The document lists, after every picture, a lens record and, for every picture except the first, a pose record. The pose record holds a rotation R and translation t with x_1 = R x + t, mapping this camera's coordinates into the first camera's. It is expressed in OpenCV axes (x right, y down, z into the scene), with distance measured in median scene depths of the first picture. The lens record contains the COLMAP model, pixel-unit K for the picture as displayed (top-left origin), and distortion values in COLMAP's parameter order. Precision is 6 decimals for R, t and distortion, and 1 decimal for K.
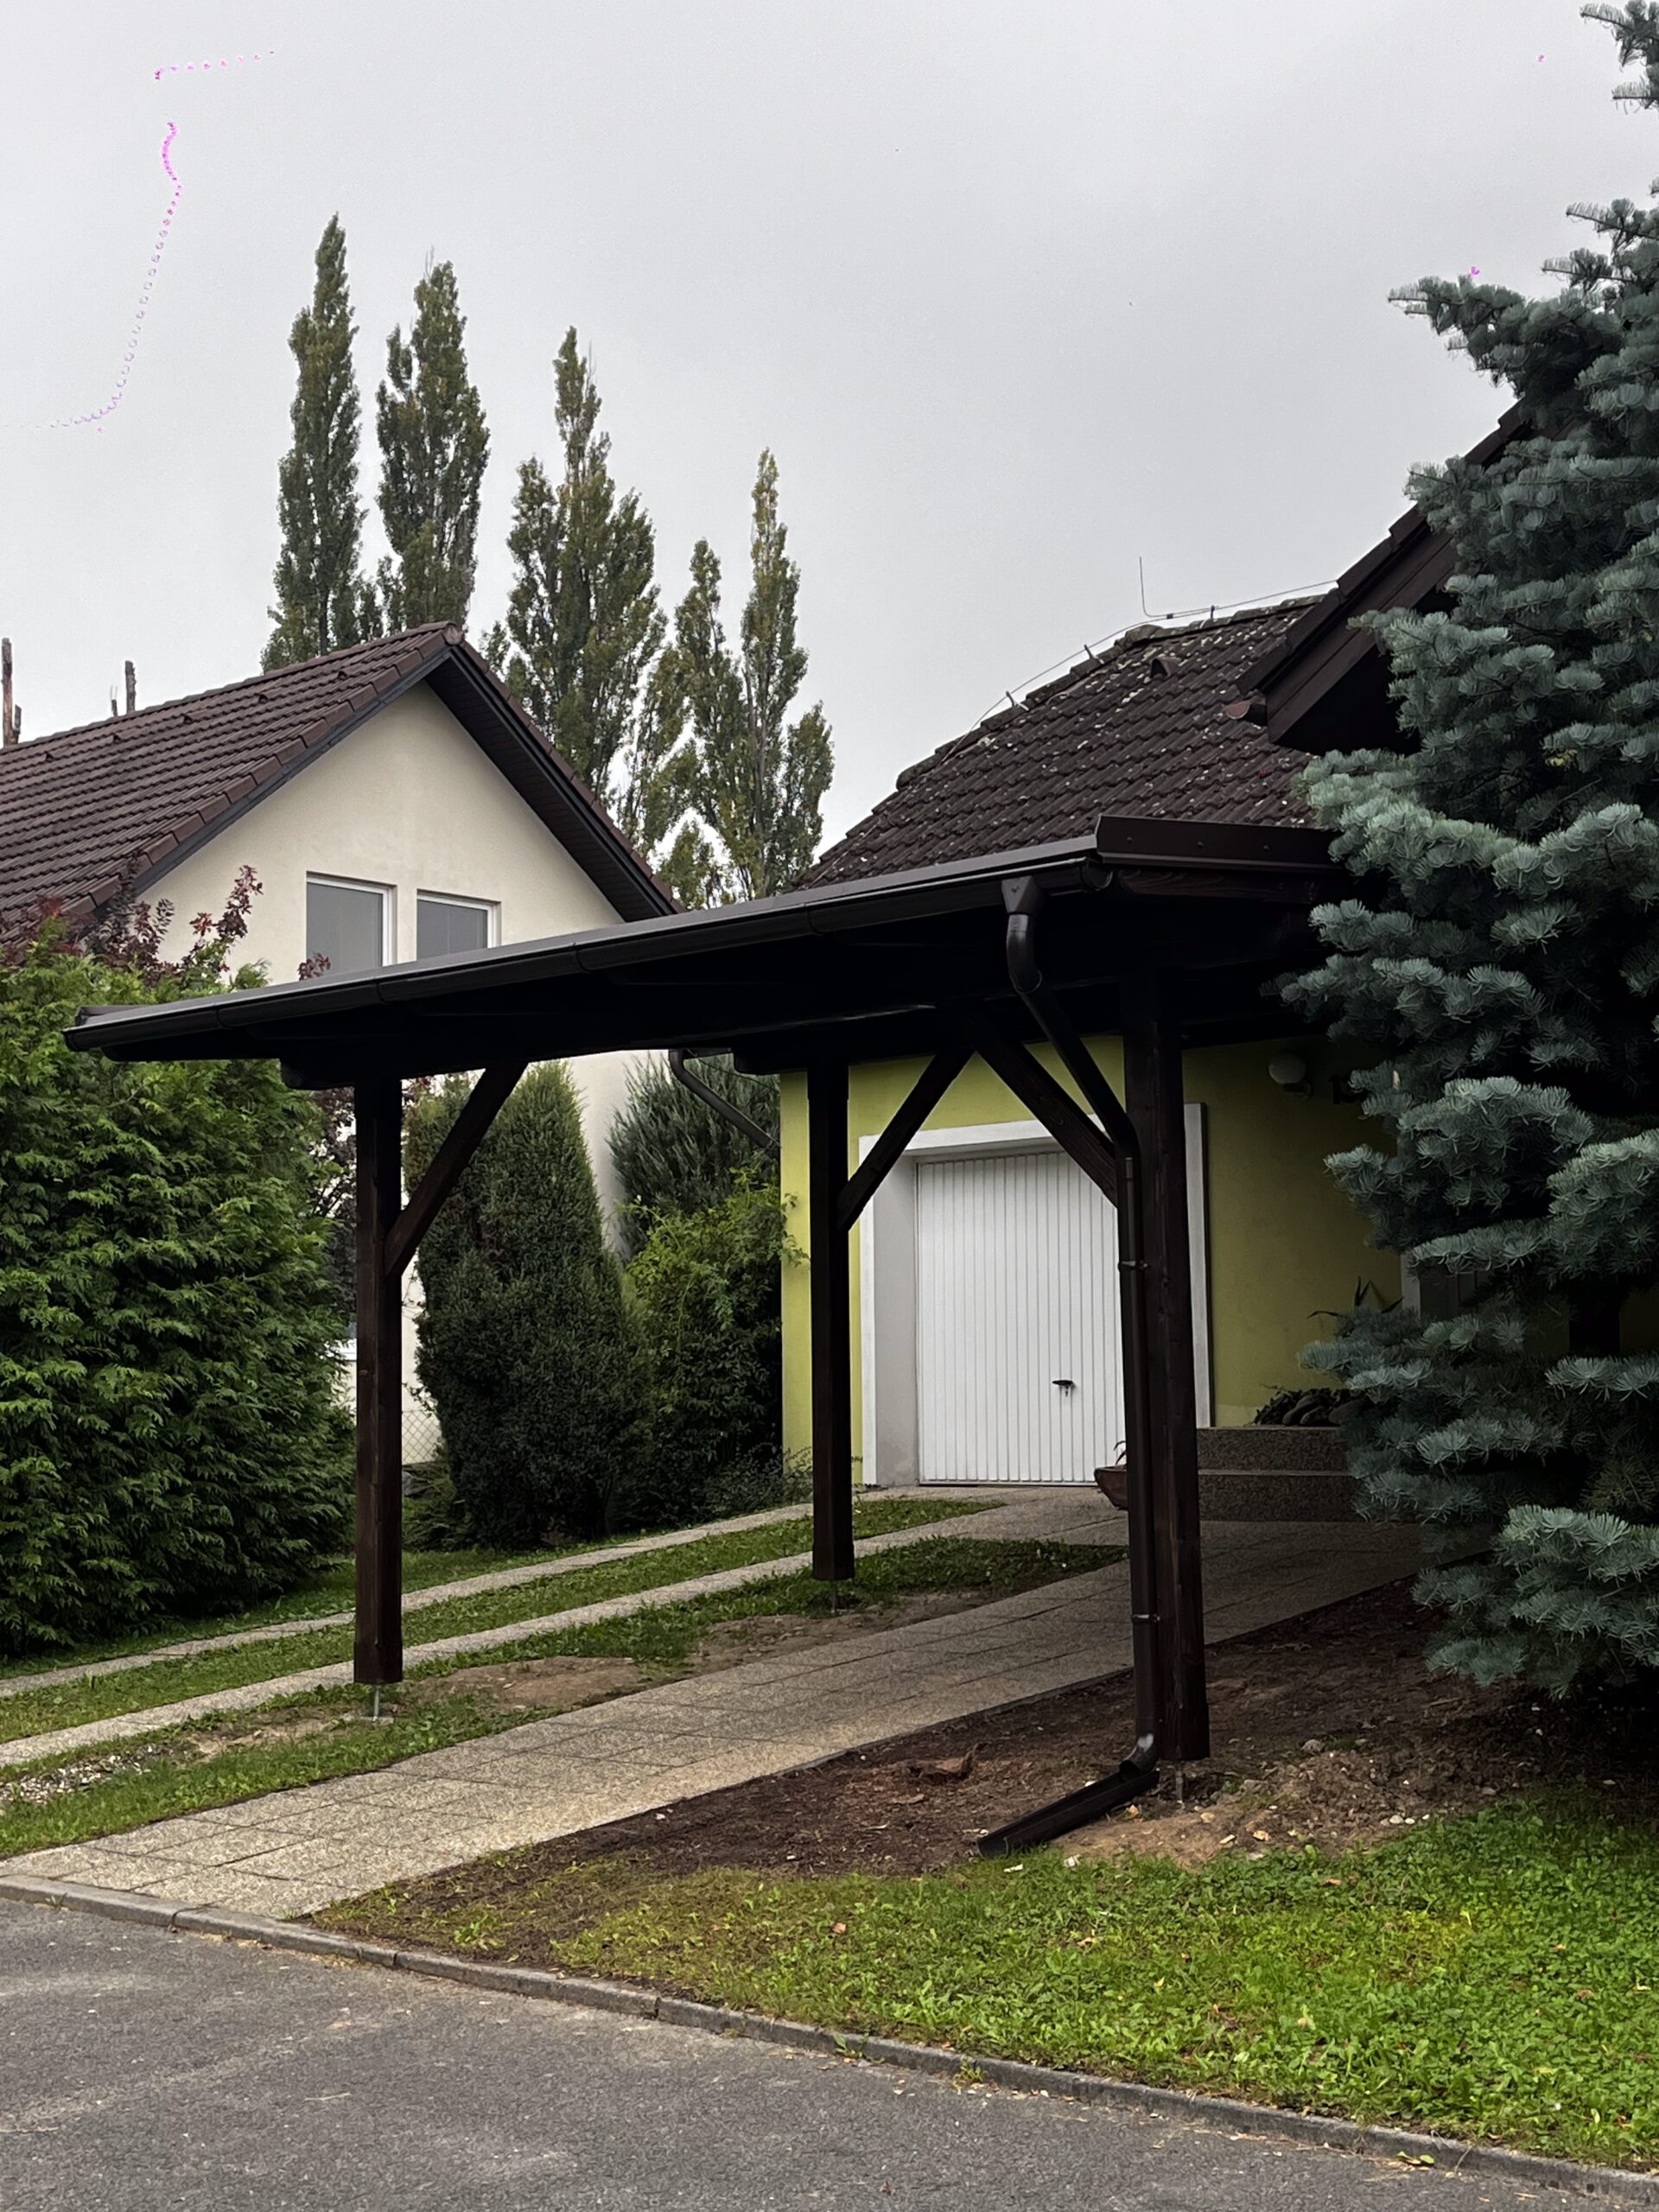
lens RADIAL K [[2983.3, 0, 833.6], [0, 2983.3, 1114.7], [0, 0, 1]] dist [0.047675, 0.000000]
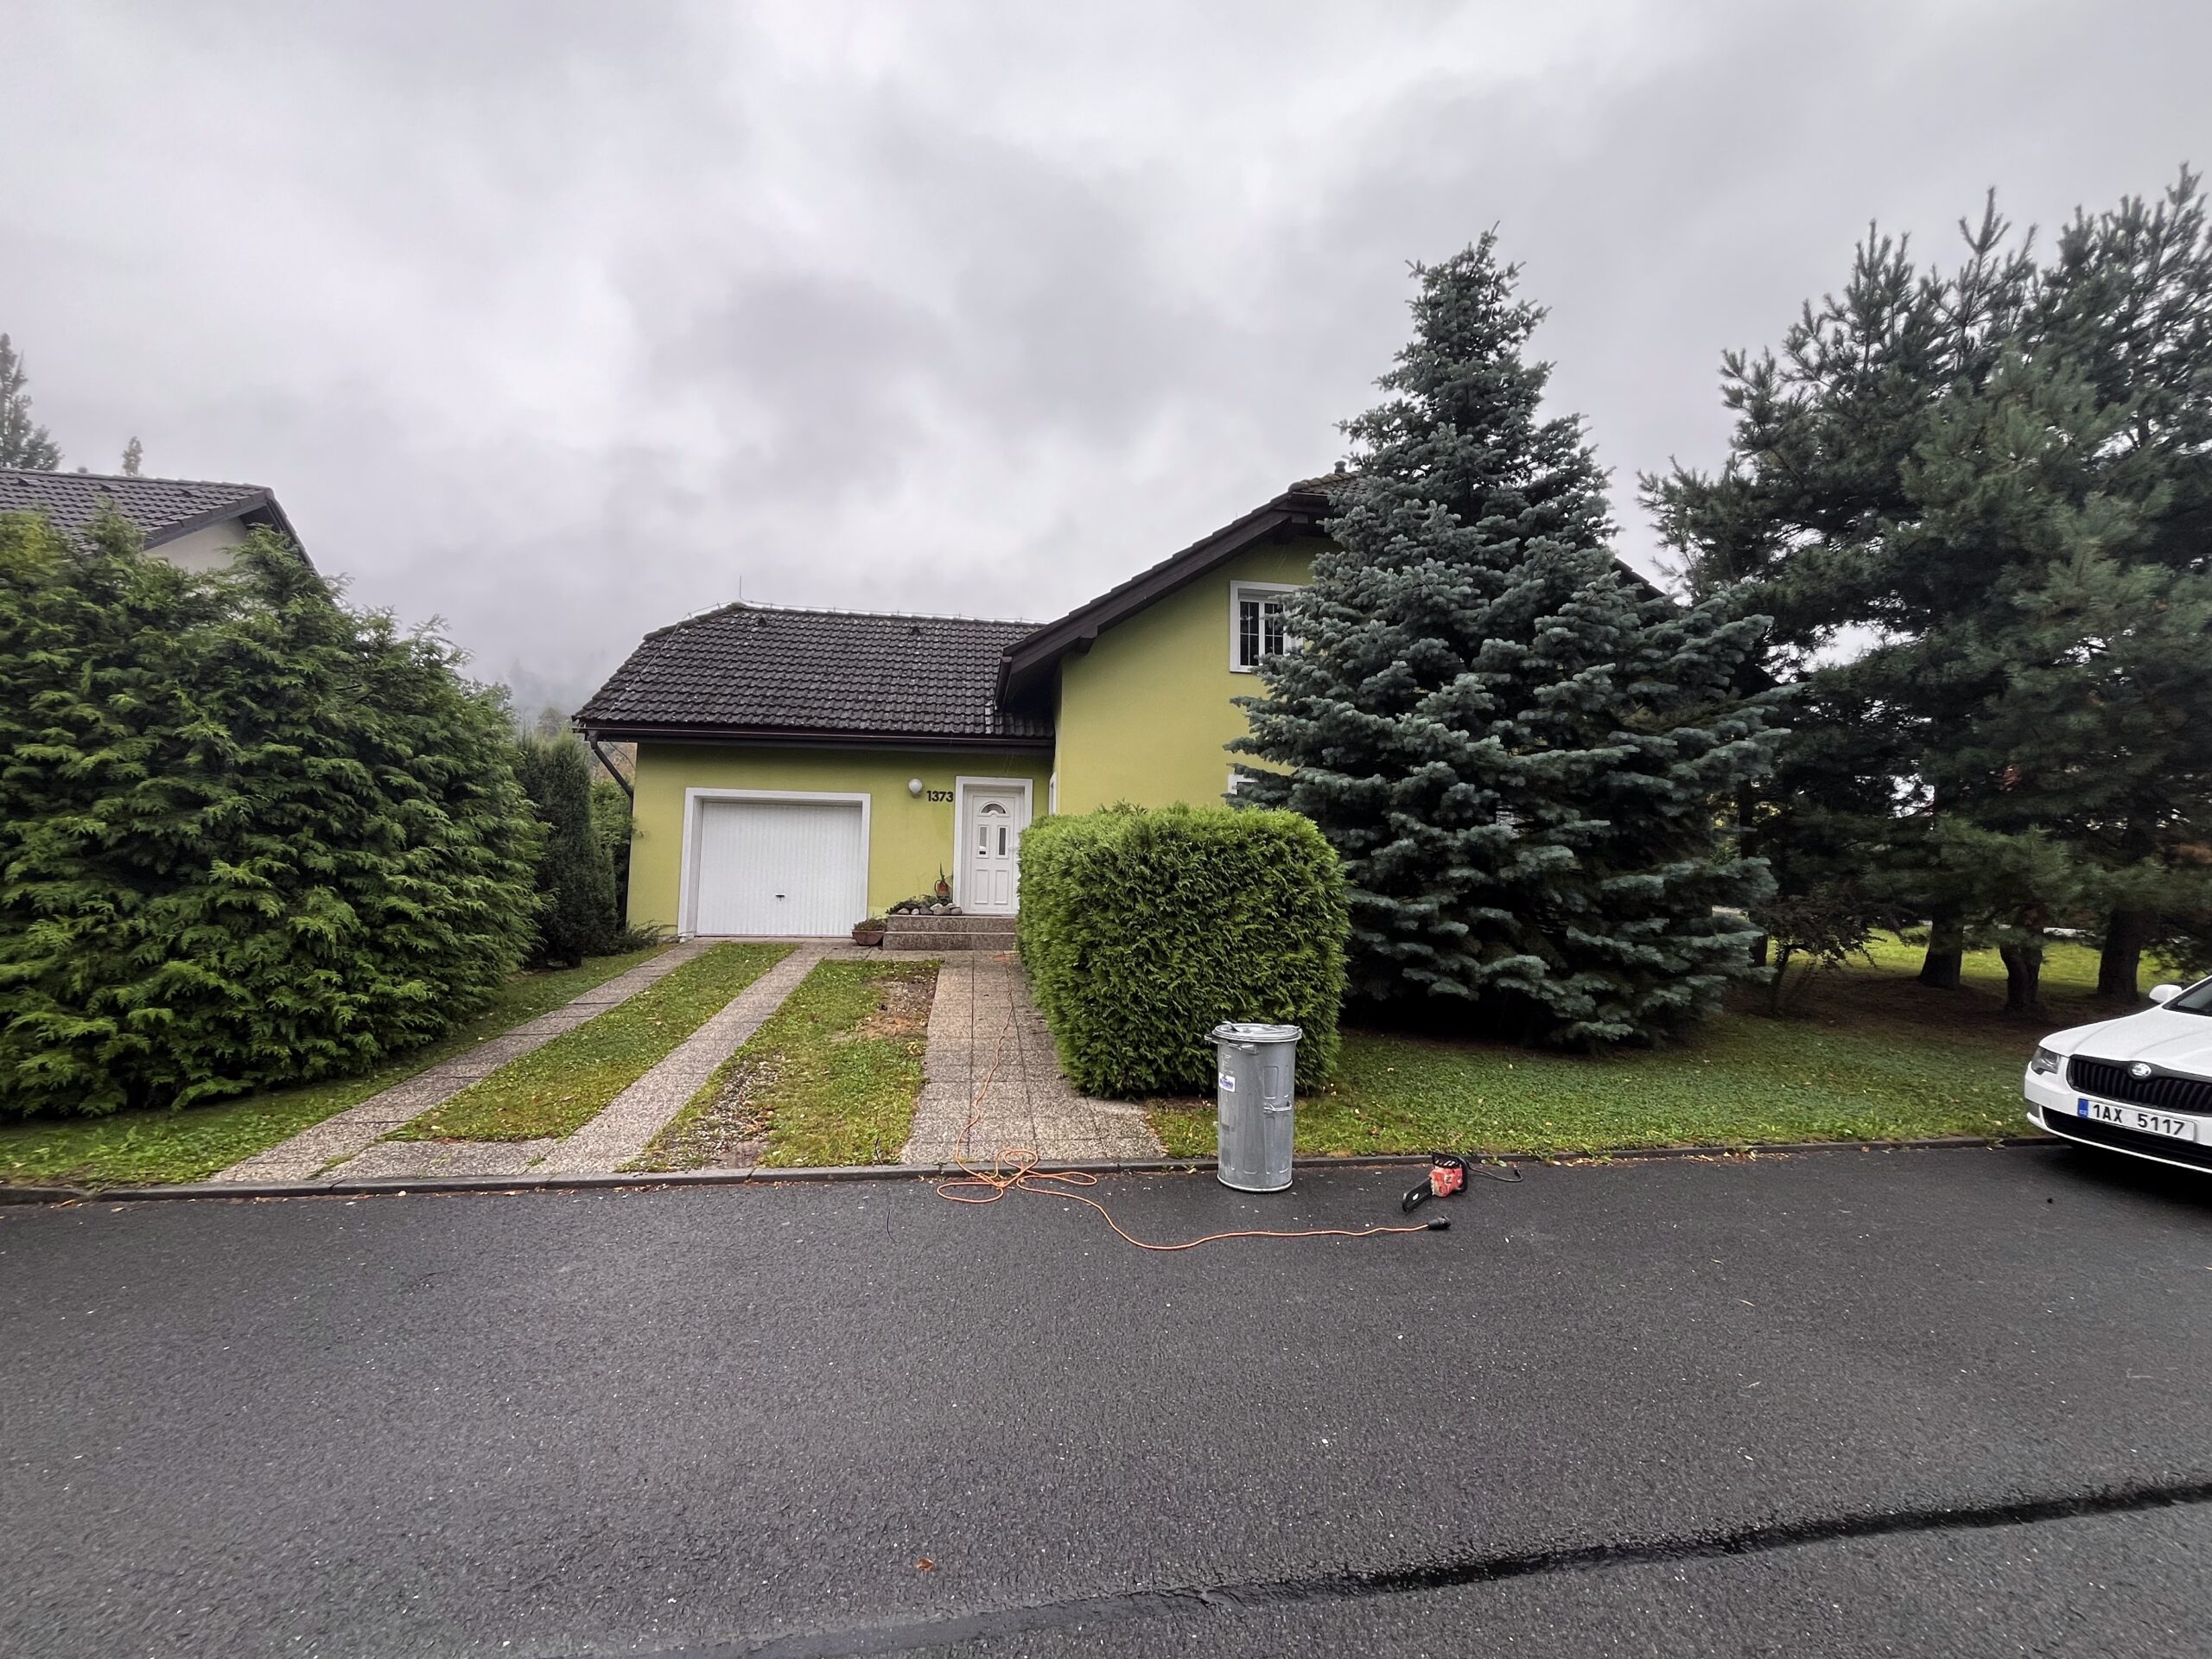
lens RADIAL K [[894.8, 0, 1107.8], [0, 894.8, 823.1], [0, 0, 1]] dist [-0.006809, -0.000435]
pose [[0.620516, 0.095603, 0.778345, -0.339185], [-0.102060, 0.993944, -0.040720, 0.031584], [-0.777524, -0.054170, 0.626515, 0.322782]]
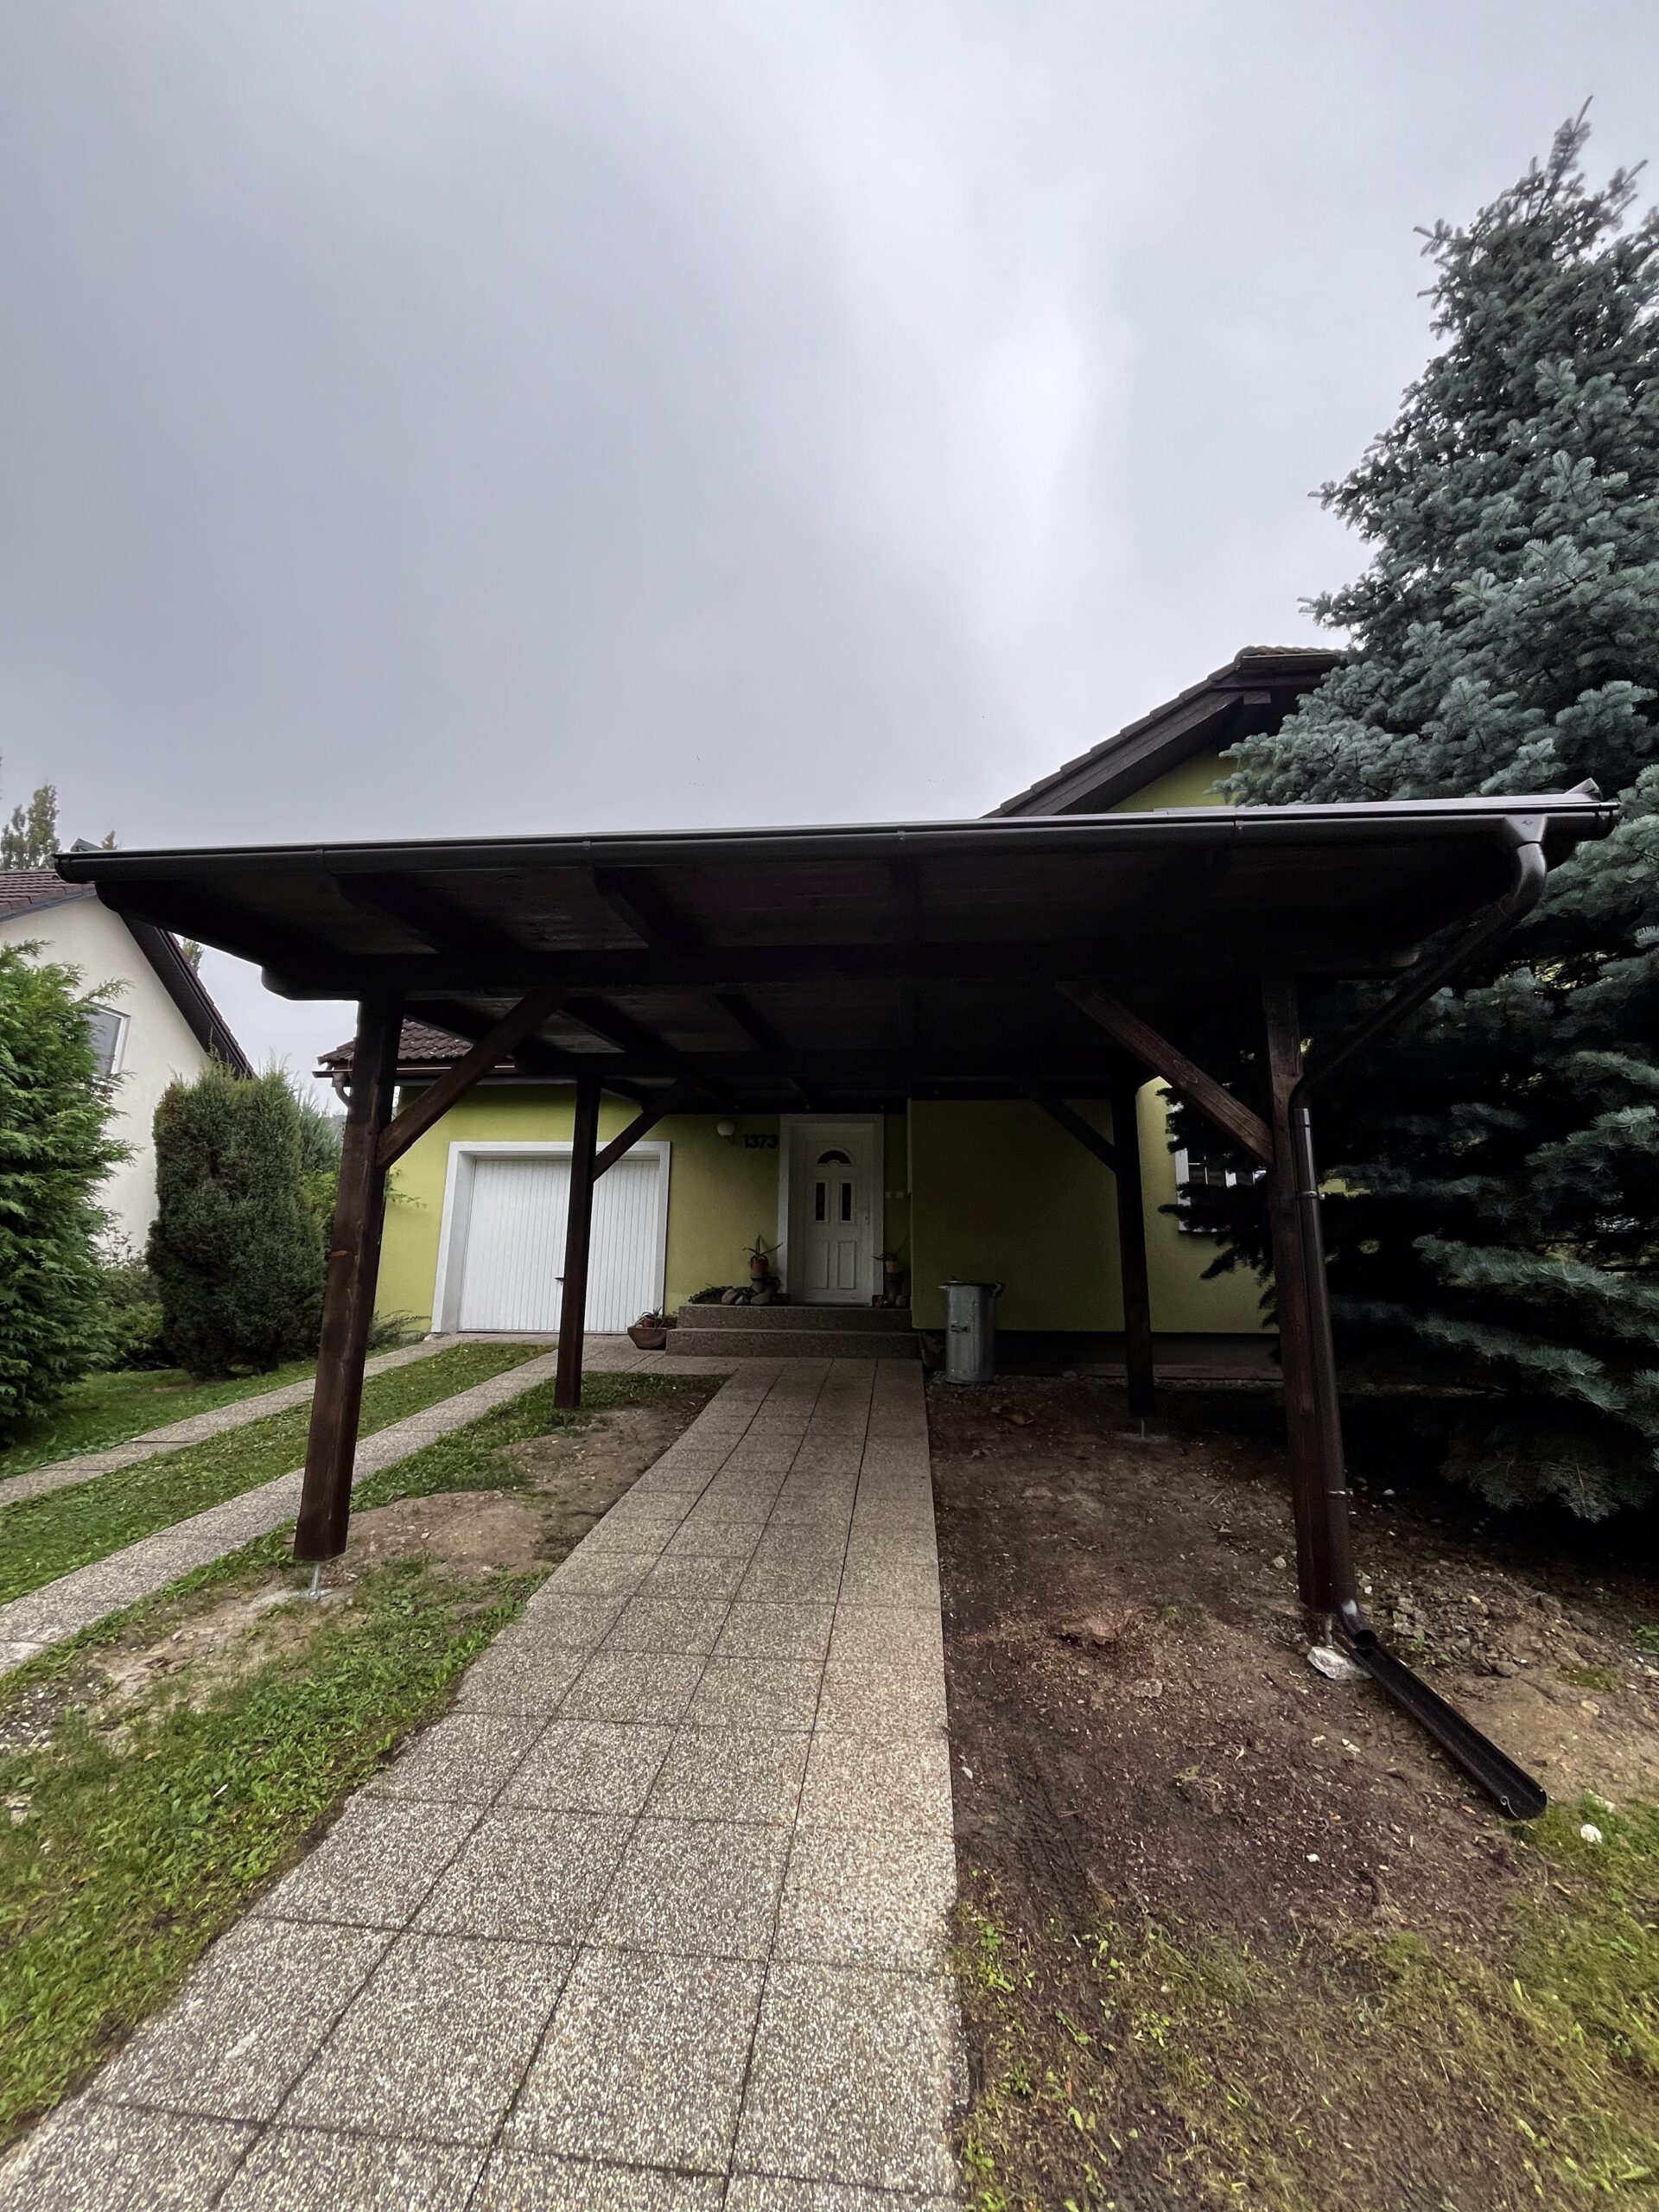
lens RADIAL K [[894.8, 0, 833.8], [0, 894.8, 1114.0], [0, 0, 1]] dist [-0.006809, -0.000435]
pose [[0.787030, 0.146465, 0.599276, -0.147658], [-0.087312, 0.988075, -0.126822, 0.042173], [-0.610705, 0.047489, 0.790433, 0.433182]]
